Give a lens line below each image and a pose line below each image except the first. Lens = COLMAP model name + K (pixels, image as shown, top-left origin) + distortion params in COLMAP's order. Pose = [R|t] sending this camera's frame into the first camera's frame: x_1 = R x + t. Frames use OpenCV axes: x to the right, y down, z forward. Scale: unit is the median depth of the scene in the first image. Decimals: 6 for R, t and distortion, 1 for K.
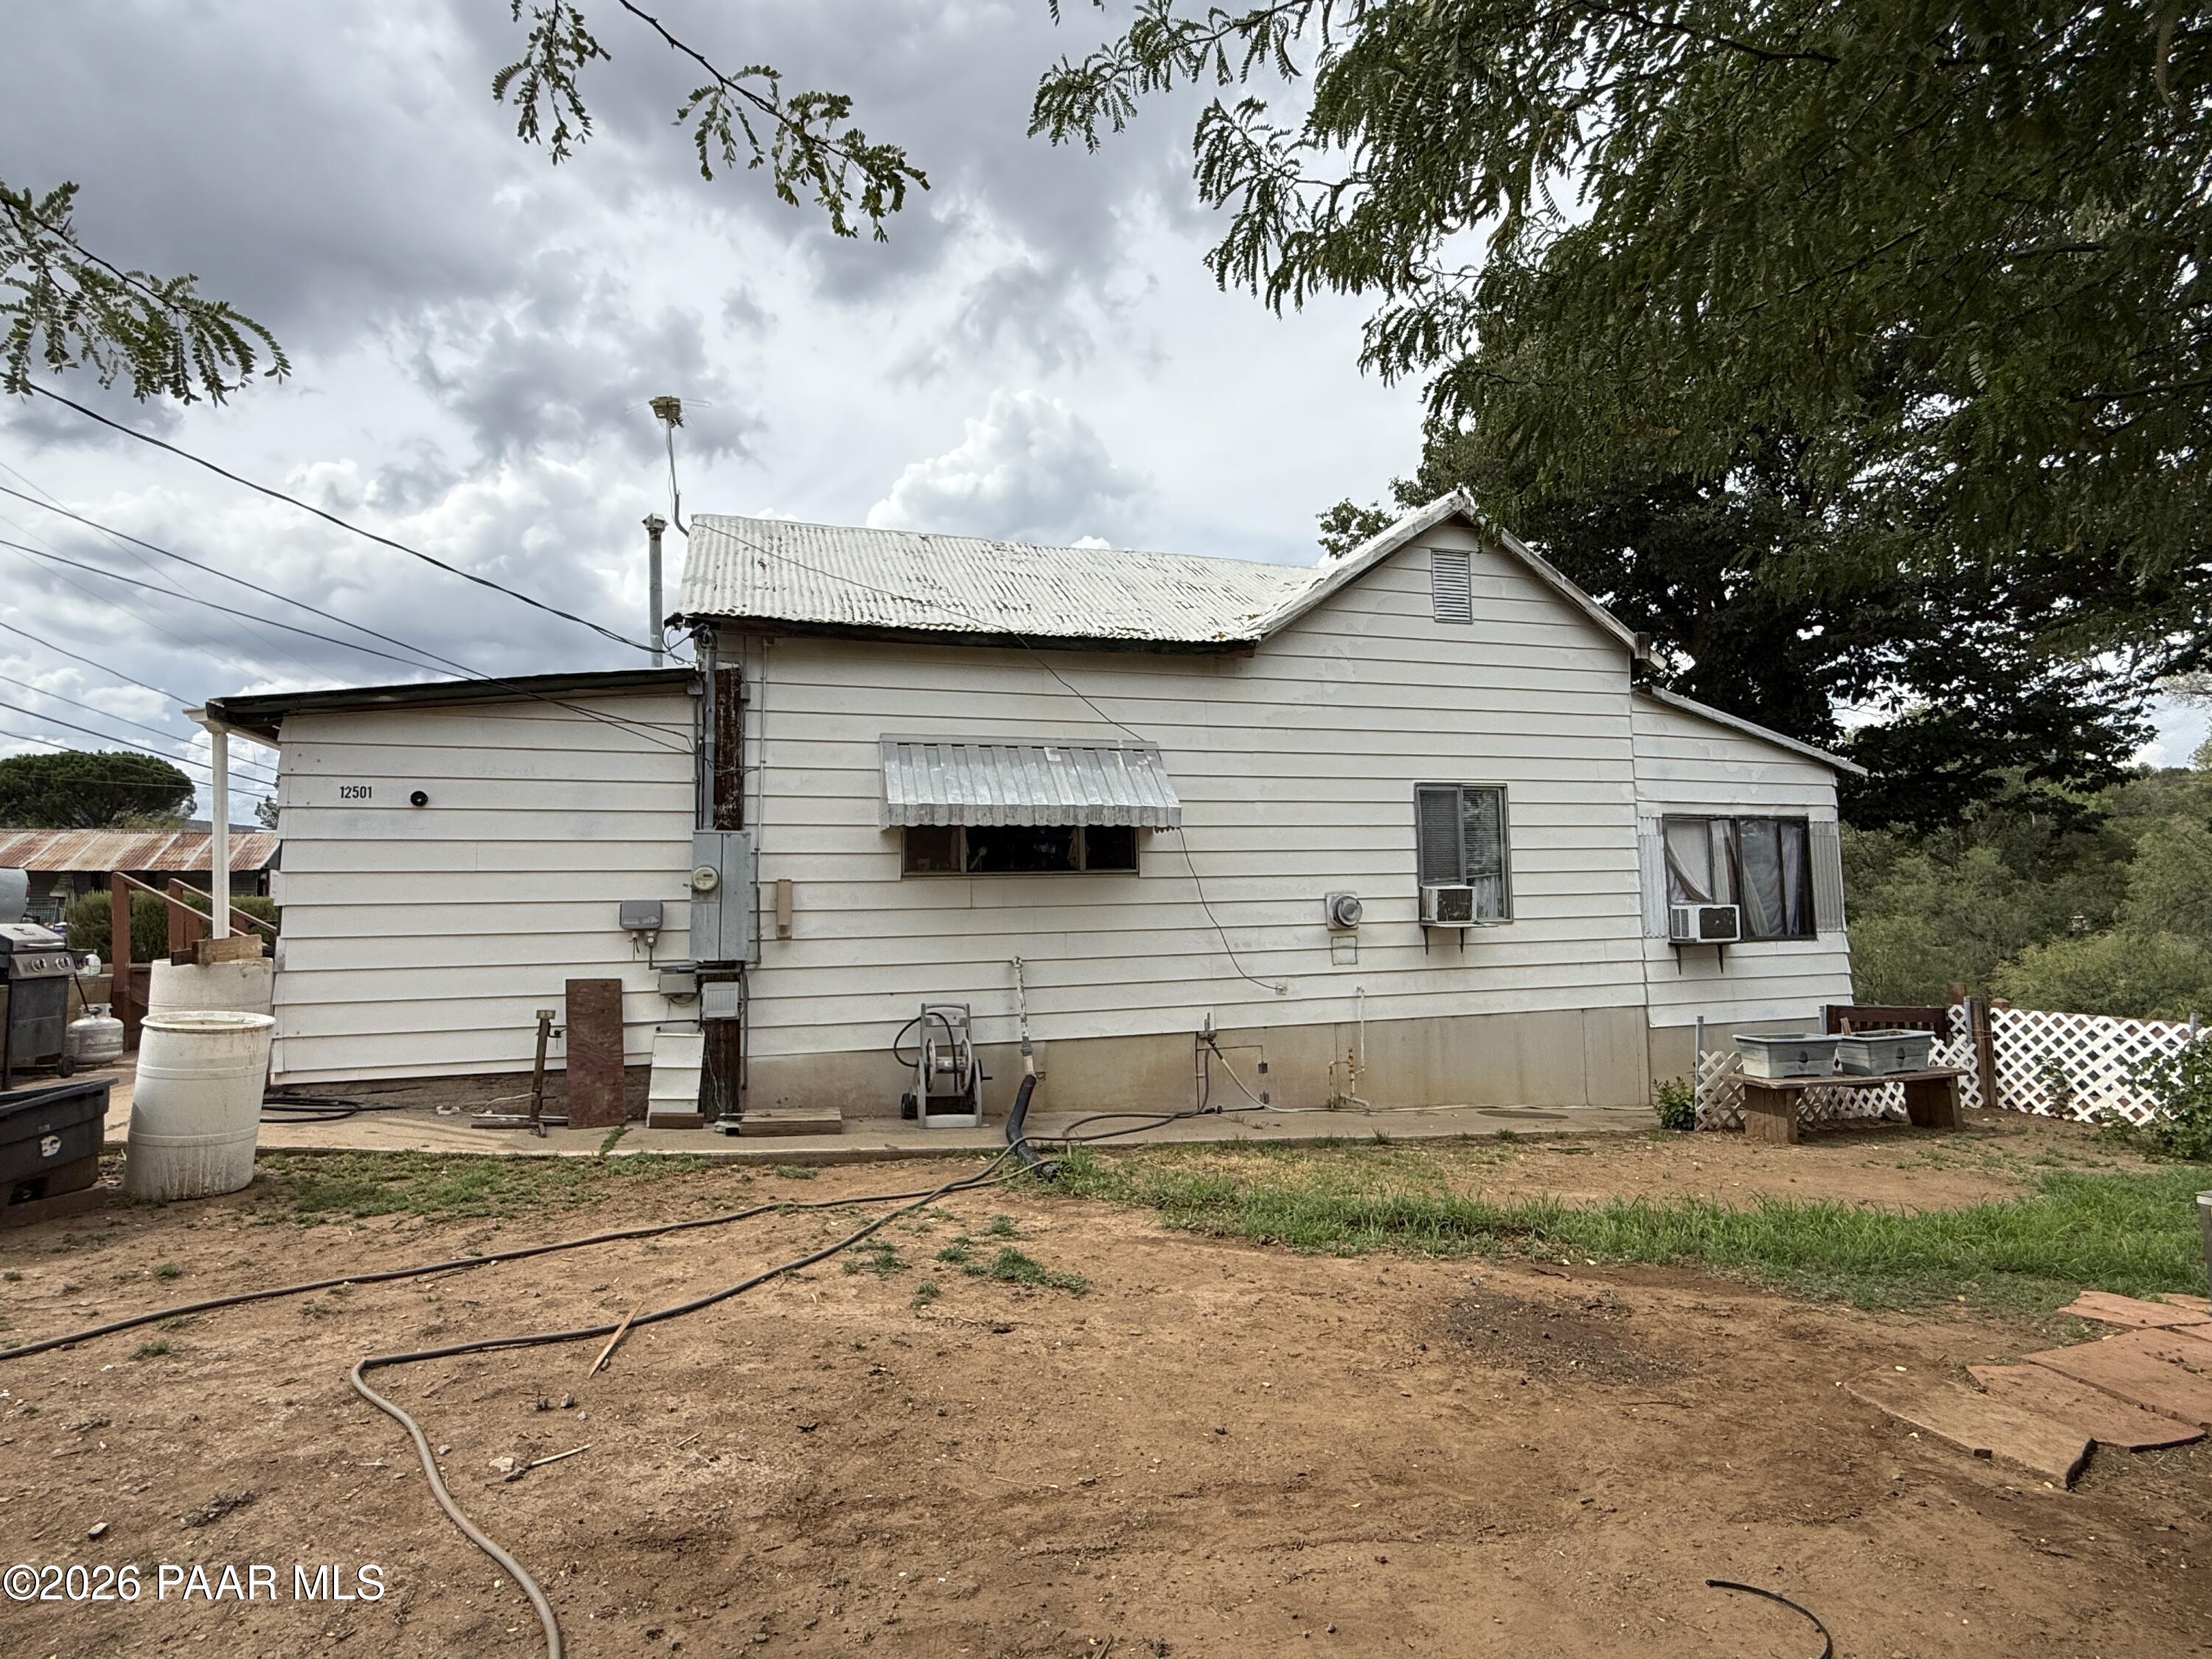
lens RADIAL K [[1122.5, 0, 1103.1], [0, 1122.5, 824.8], [0, 0, 1]] dist [0.000116, 0.002631]
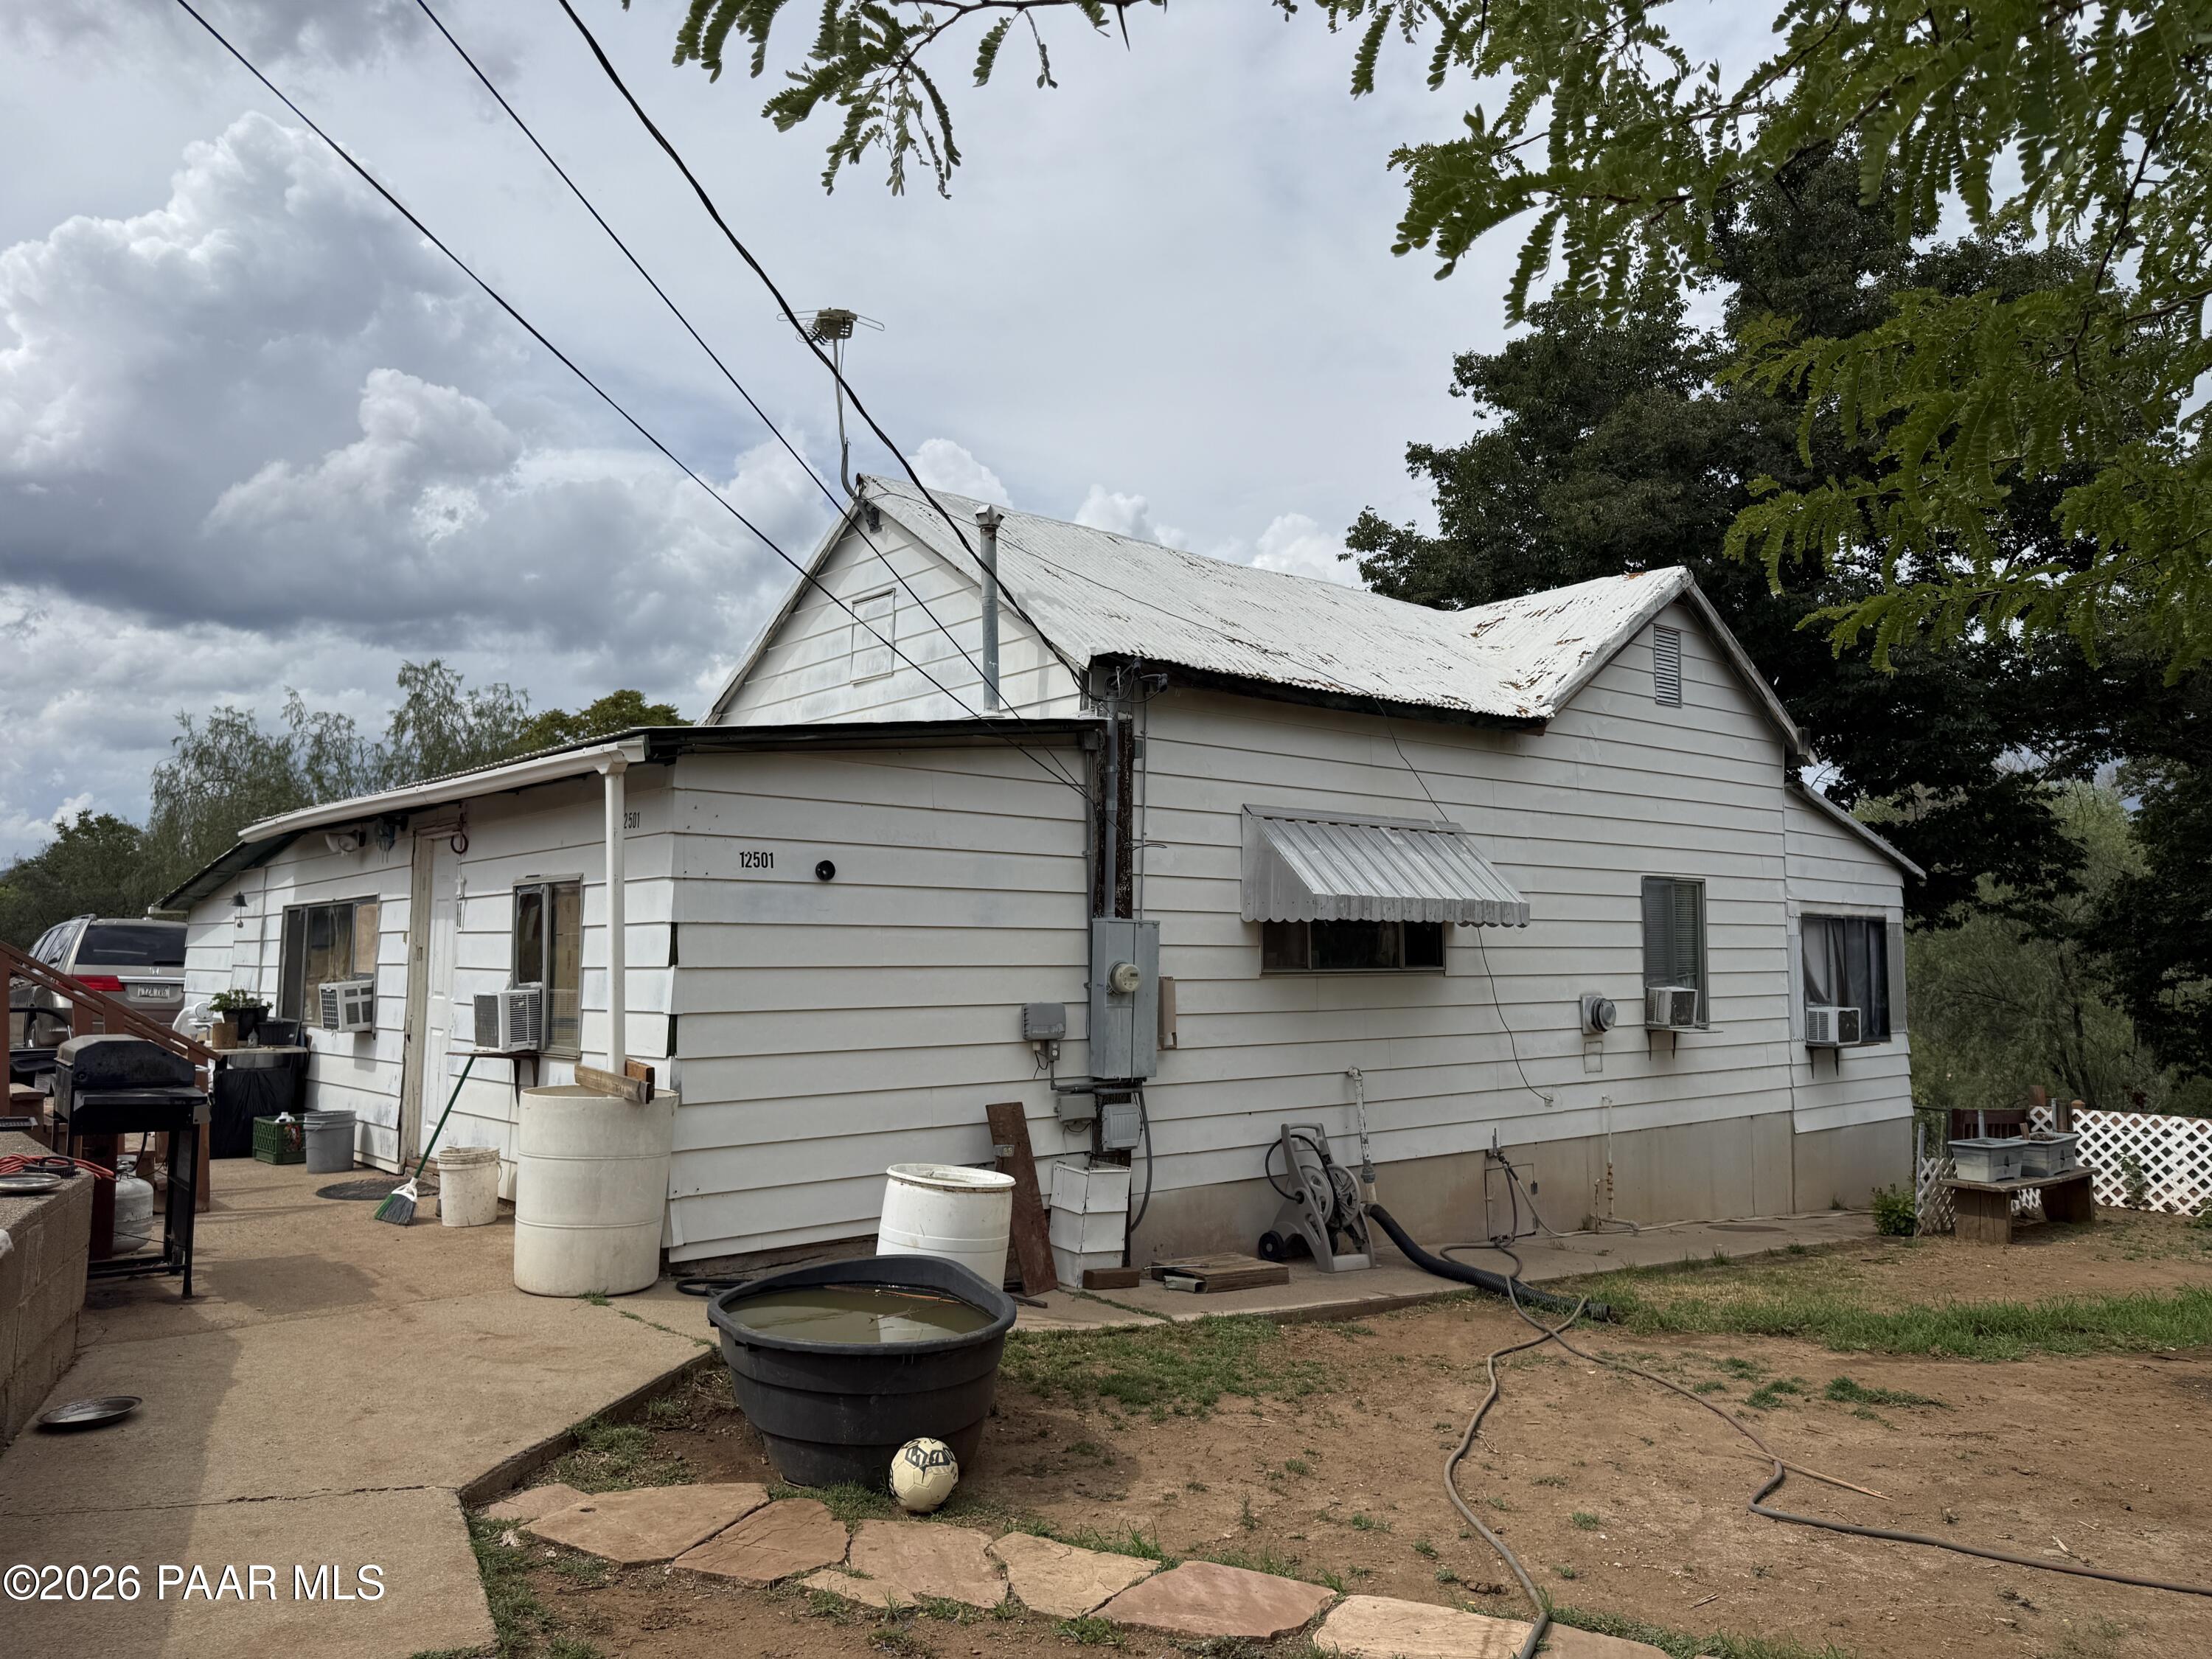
lens RADIAL K [[1552.5, 0, 1103.9], [0, 1552.5, 832.8], [0, 0, 1]] dist [0.001980, -0.013577]
pose [[0.930957, 0.051338, 0.361502, -0.657836], [-0.048573, 0.998679, -0.016737, -0.032450], [-0.361884, -0.001978, 0.932221, -0.044372]]
